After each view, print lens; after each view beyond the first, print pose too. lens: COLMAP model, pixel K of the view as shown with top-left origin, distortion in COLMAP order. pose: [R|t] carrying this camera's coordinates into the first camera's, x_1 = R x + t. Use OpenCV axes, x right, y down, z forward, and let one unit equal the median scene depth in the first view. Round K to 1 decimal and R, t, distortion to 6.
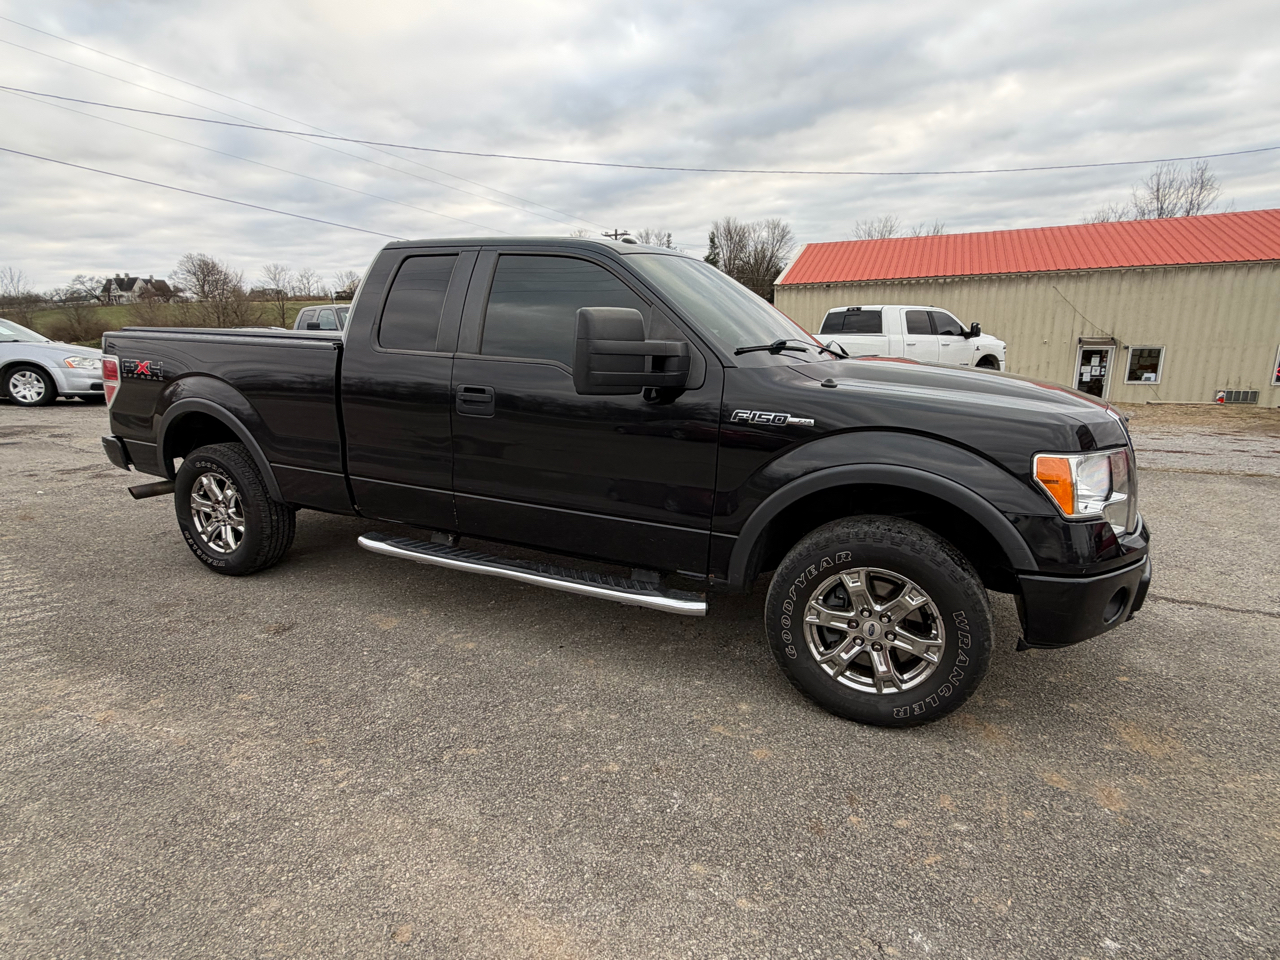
lens RADIAL K [[653.0, 0, 635.1], [0, 653.0, 461.6], [0, 0, 1]] dist [0.000253, 0.000076]
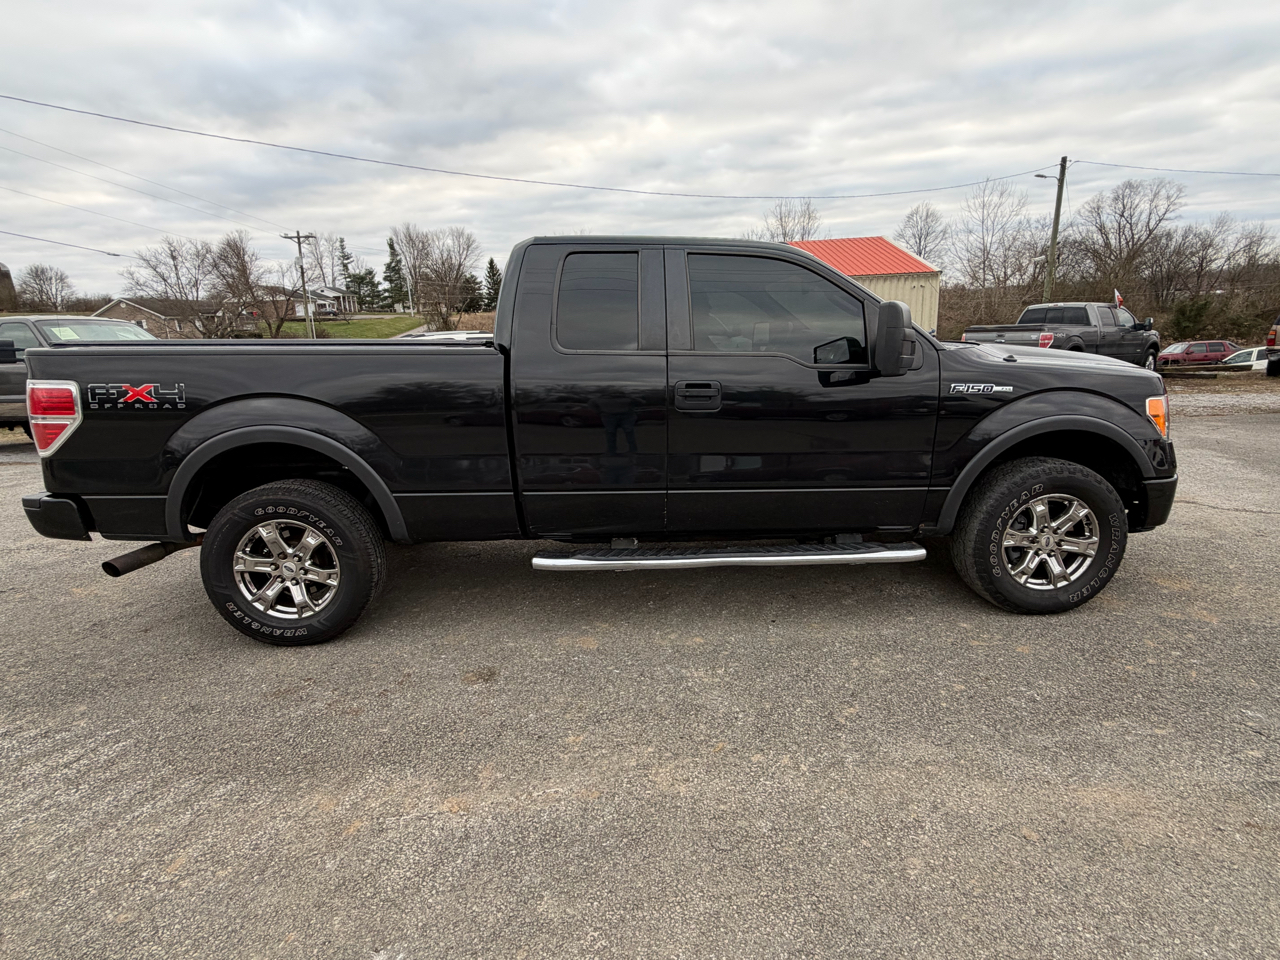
lens RADIAL K [[652.6, 0, 636.4], [0, 652.6, 461.1], [0, 0, 1]] dist [-0.000429, 0.000262]
pose [[0.893217, -0.110541, 0.435826, -0.576937], [0.116435, 0.993110, 0.013255, -0.012847], [-0.434288, 0.038906, 0.899933, 0.096706]]
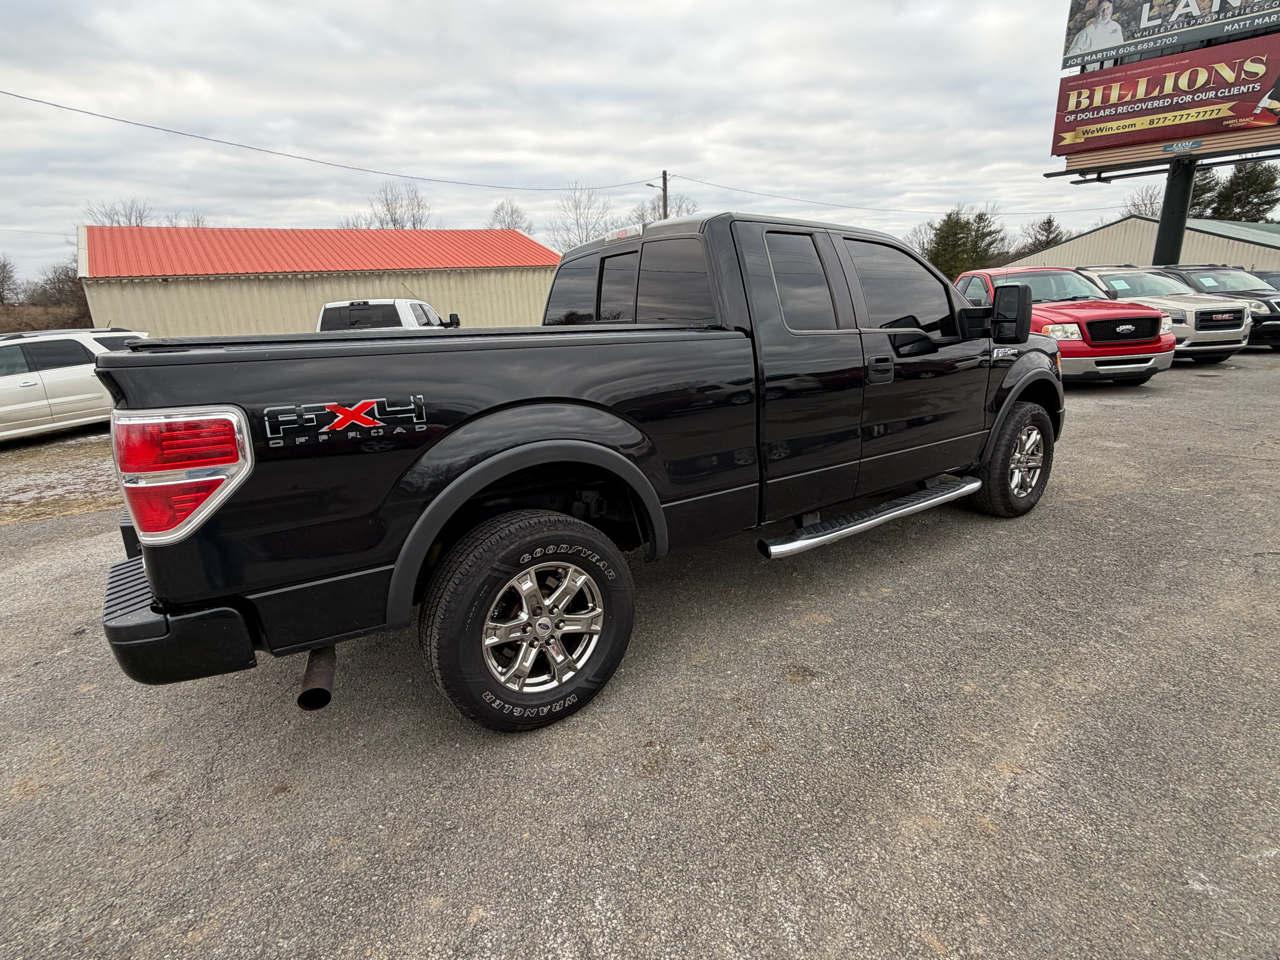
lens RADIAL K [[653.0, 0, 635.1], [0, 653.0, 461.6], [0, 0, 1]] dist [0.000253, 0.000076]
pose [[0.495547, -0.218715, 0.840593, -1.050625], [0.216909, 0.968276, 0.124064, -0.125351], [-0.841061, 0.120853, 0.527268, 0.576499]]
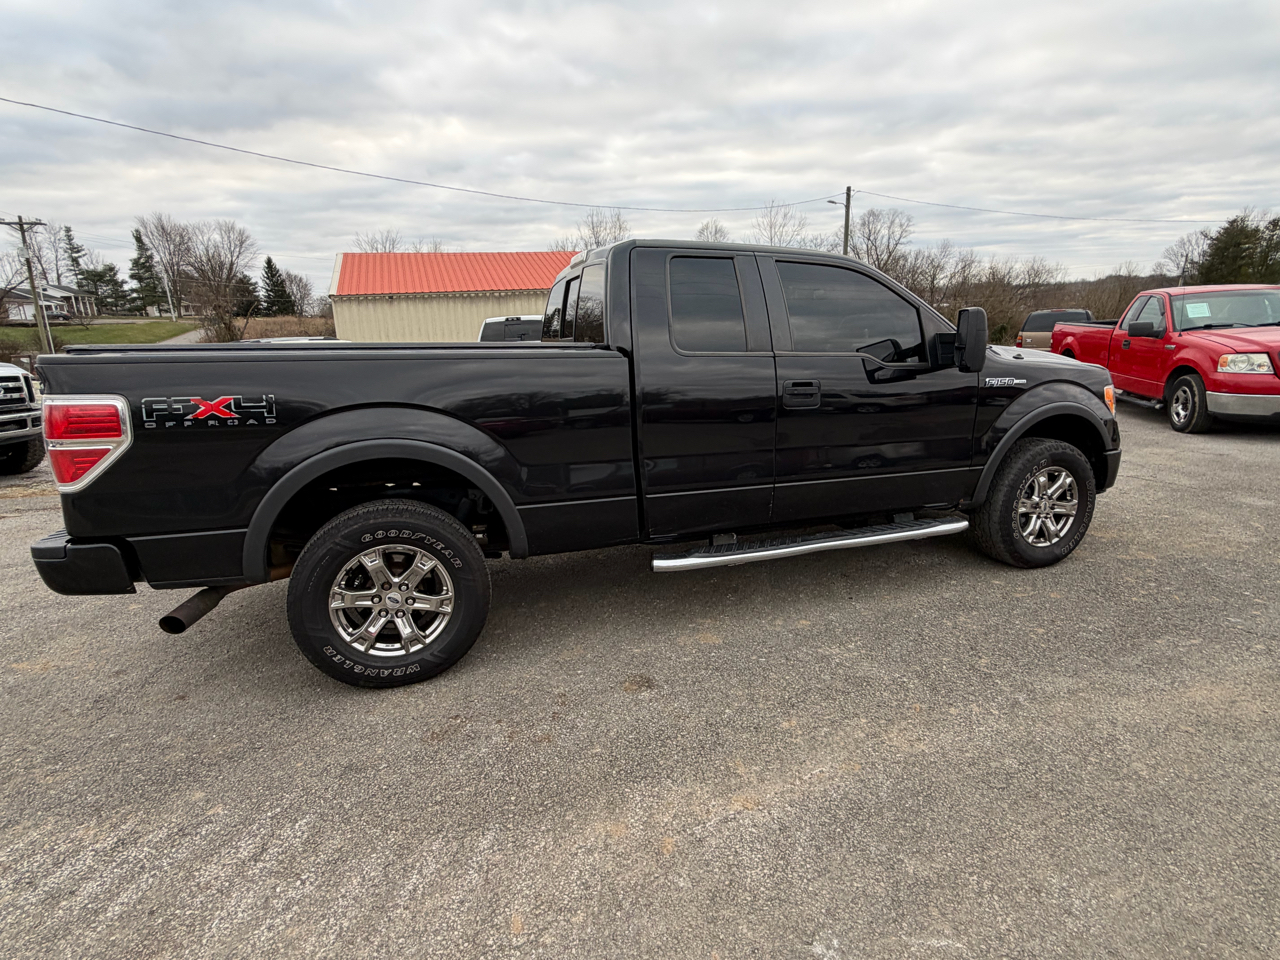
lens RADIAL K [[652.6, 0, 636.4], [0, 652.6, 461.1], [0, 0, 1]] dist [-0.000429, 0.000262]
pose [[0.725729, -0.151658, 0.671057, -0.876851], [0.164923, 0.985310, 0.044320, -0.056449], [-0.667921, 0.078508, 0.740080, 0.285267]]
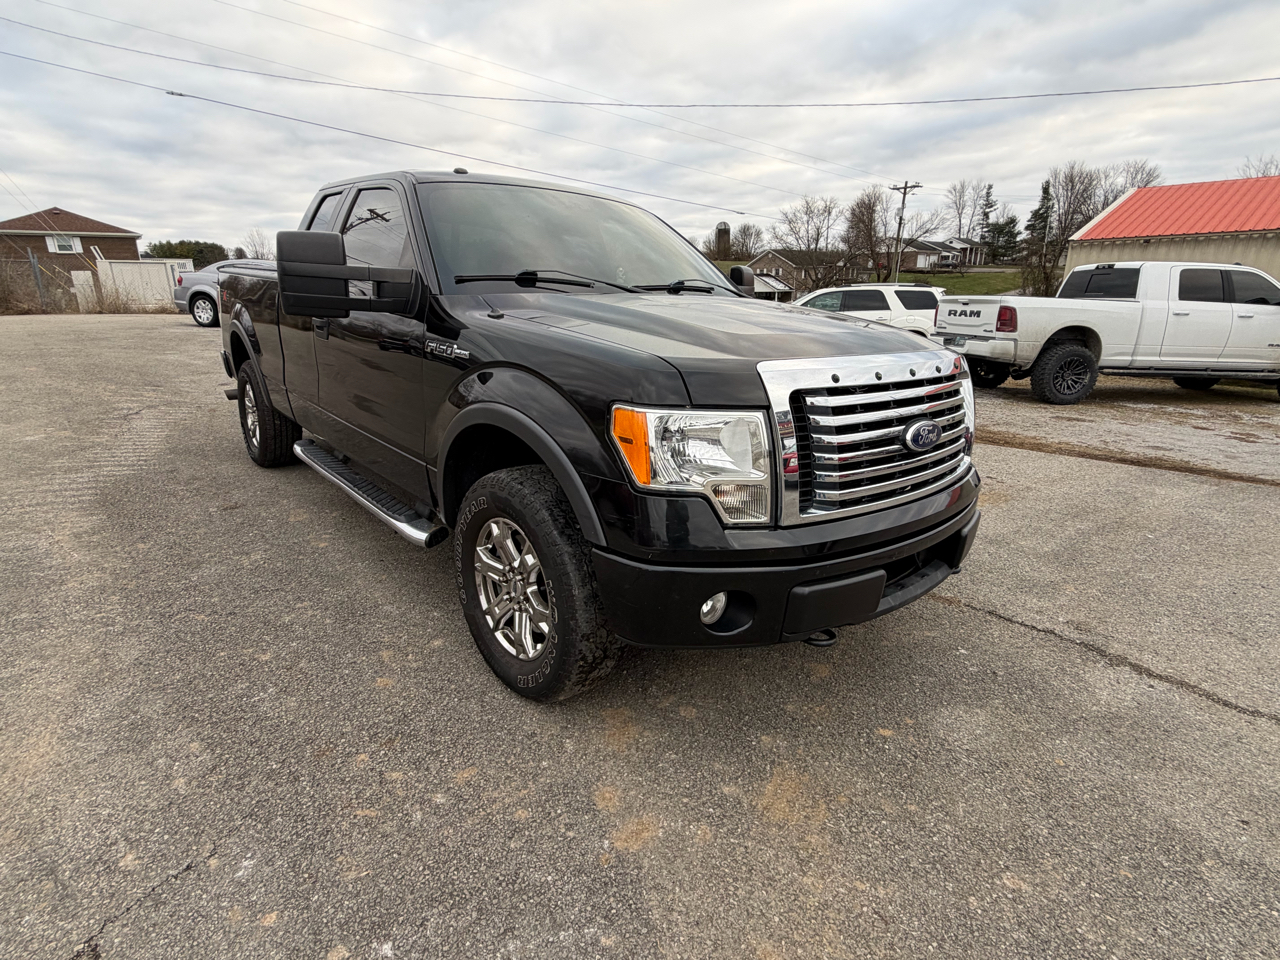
lens RADIAL K [[653.0, 0, 635.1], [0, 653.0, 461.6], [0, 0, 1]] dist [0.000253, 0.000076]
pose [[0.909912, 0.125655, -0.395311, 0.519144], [-0.104096, 0.991688, 0.075618, -0.002769], [0.401527, -0.027656, 0.915429, 0.142119]]
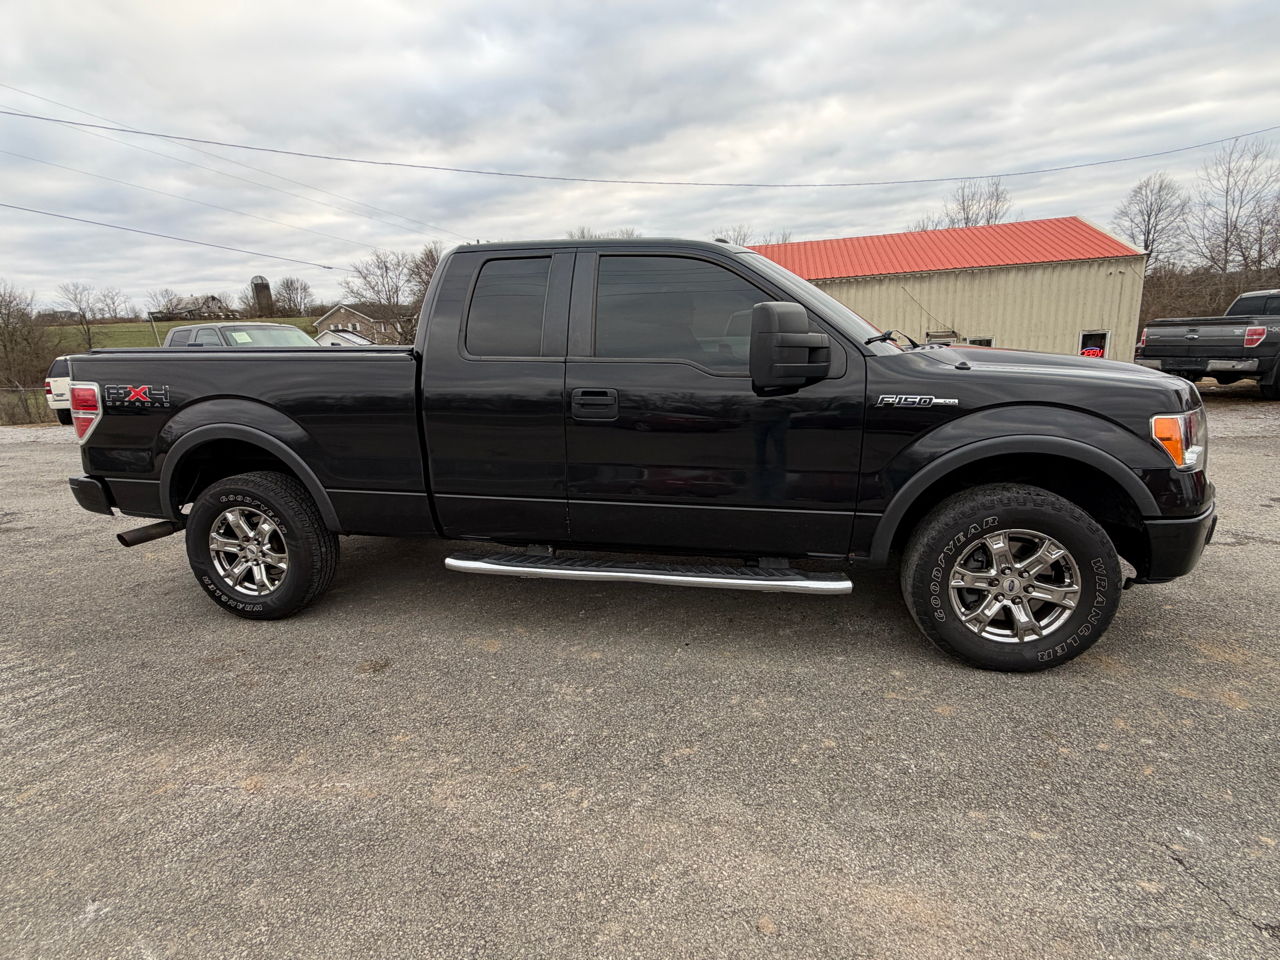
lens RADIAL K [[653.9, 0, 634.1], [0, 653.9, 462.3], [0, 0, 1]] dist [0.000129, 0.000212]
pose [[0.977427, -0.074709, 0.197621, -0.285314], [0.077410, 0.996981, -0.005968, 0.003234], [-0.196579, 0.021131, 0.980260, 0.019009]]
